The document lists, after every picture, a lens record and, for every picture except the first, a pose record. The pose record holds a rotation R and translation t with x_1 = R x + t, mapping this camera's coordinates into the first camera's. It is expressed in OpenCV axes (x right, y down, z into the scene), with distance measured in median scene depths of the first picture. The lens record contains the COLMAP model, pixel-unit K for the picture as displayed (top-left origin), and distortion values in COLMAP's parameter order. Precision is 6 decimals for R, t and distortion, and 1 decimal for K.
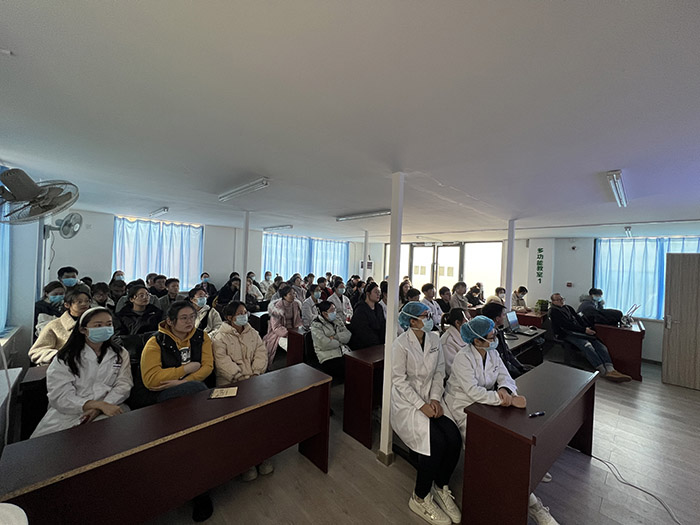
lens RADIAL K [[278.4, 0, 350.3], [0, 278.4, 261.8], [0, 0, 1]] dist [0.000140, -0.000802]
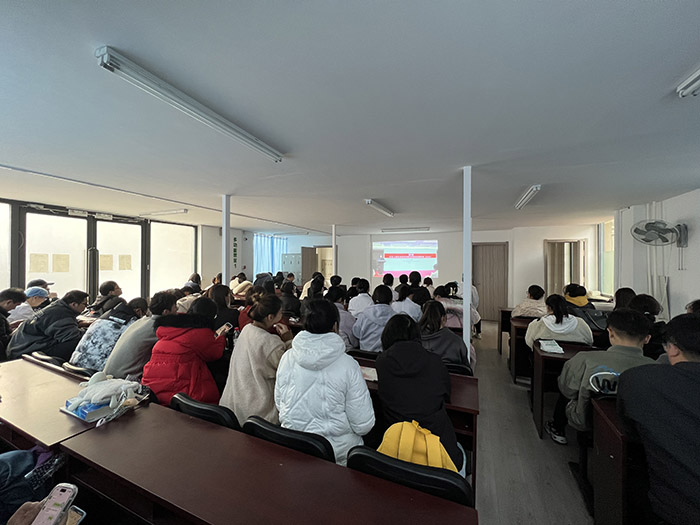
lens RADIAL K [[278.4, 0, 349.6], [0, 278.4, 261.9], [0, 0, 1]] dist [0.000140, -0.000802]
pose [[-0.399741, -0.036122, 0.915916, -0.443003], [-0.013771, 0.999347, 0.033402, 0.005051], [-0.916525, 0.000739, -0.399978, 0.799709]]
